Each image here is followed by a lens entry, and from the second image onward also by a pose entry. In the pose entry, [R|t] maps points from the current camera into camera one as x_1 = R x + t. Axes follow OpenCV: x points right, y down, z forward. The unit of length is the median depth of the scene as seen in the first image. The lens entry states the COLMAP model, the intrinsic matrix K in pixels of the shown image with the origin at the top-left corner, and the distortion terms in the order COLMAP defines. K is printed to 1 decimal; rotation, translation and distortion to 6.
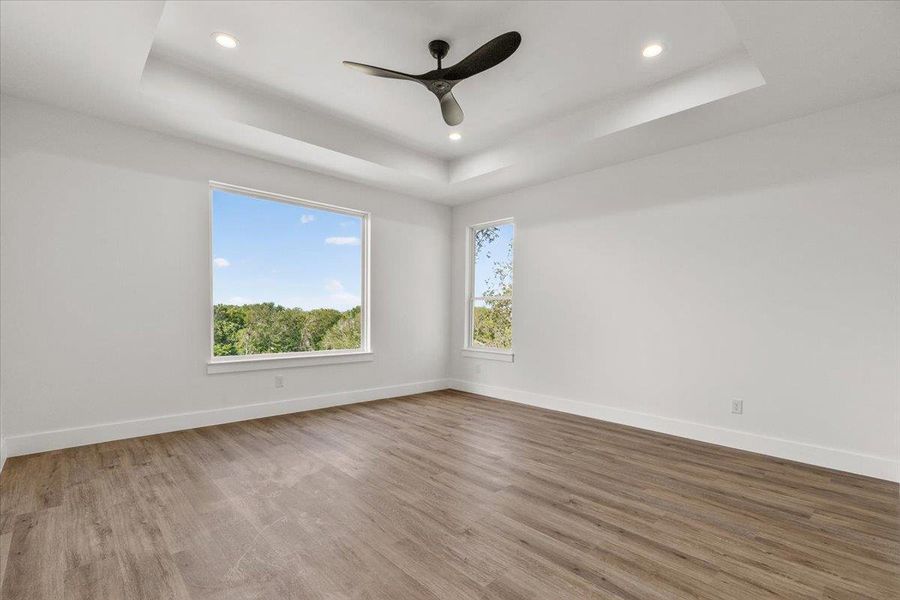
lens RADIAL K [[406.7, 0, 449.3], [0, 406.7, 307.2], [0, 0, 1]] dist [-0.017309, -0.000237]
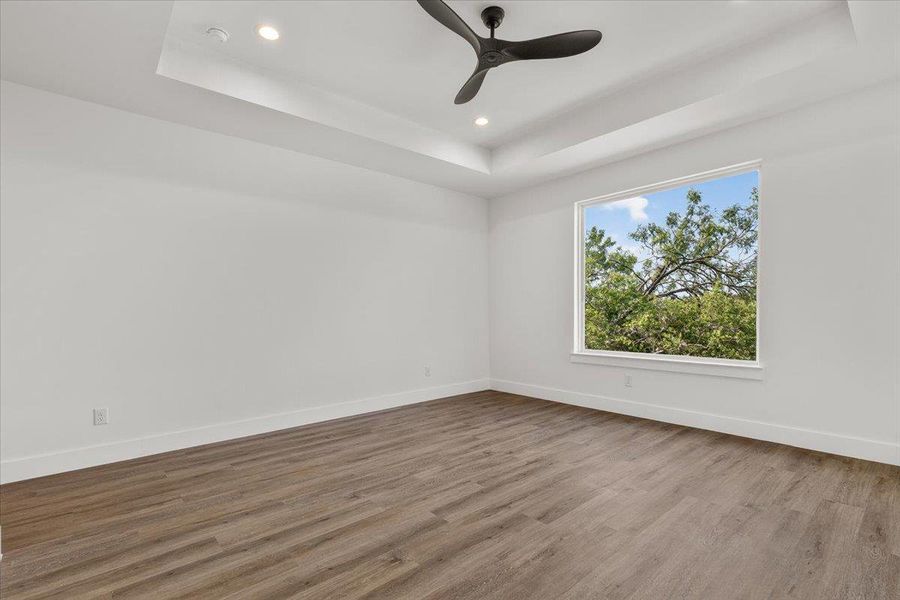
lens RADIAL K [[406.7, 0, 449.3], [0, 406.7, 307.2], [0, 0, 1]] dist [-0.017309, -0.000237]
pose [[0.006927, -0.012698, -0.999895, 0.678679], [0.016036, 0.999792, -0.012586, 0.017220], [0.999847, -0.015947, 0.007130, 0.709981]]
